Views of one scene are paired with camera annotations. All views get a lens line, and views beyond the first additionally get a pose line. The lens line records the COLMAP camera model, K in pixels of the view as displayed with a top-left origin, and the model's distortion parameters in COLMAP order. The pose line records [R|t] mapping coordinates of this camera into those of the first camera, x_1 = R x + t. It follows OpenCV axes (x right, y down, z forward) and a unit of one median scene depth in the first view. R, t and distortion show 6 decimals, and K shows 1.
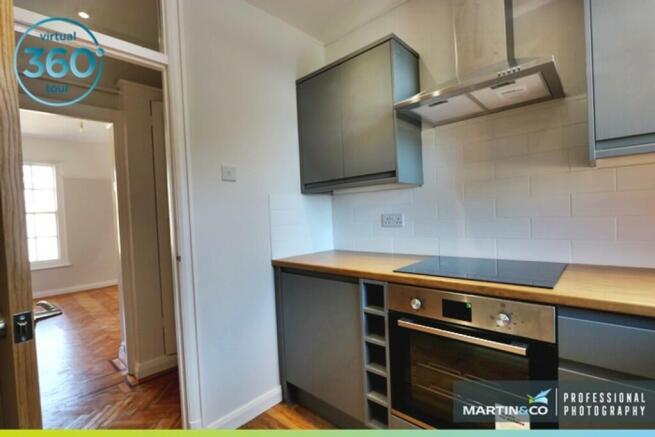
lens RADIAL K [[305.4, 0, 329.7], [0, 305.4, 221.1], [0, 0, 1]] dist [-0.000083, 0.000315]
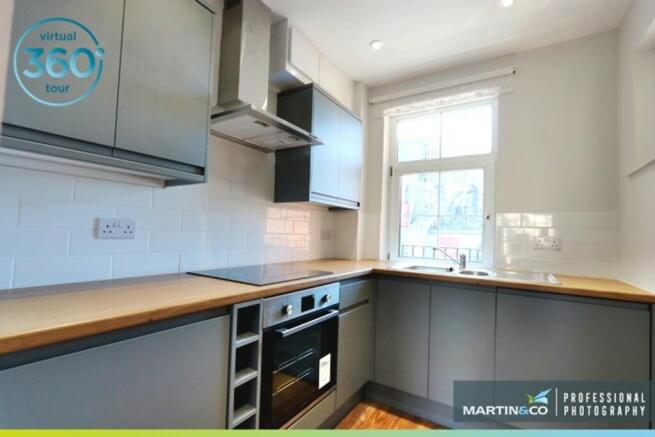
lens RADIAL K [[305.4, 0, 329.7], [0, 305.4, 221.1], [0, 0, 1]] dist [-0.000083, 0.000315]
pose [[-0.168283, 0.078512, 0.982607, -0.696182], [-0.006855, 0.996706, -0.080812, 0.041540], [-0.985715, -0.020335, -0.167190, 0.899794]]
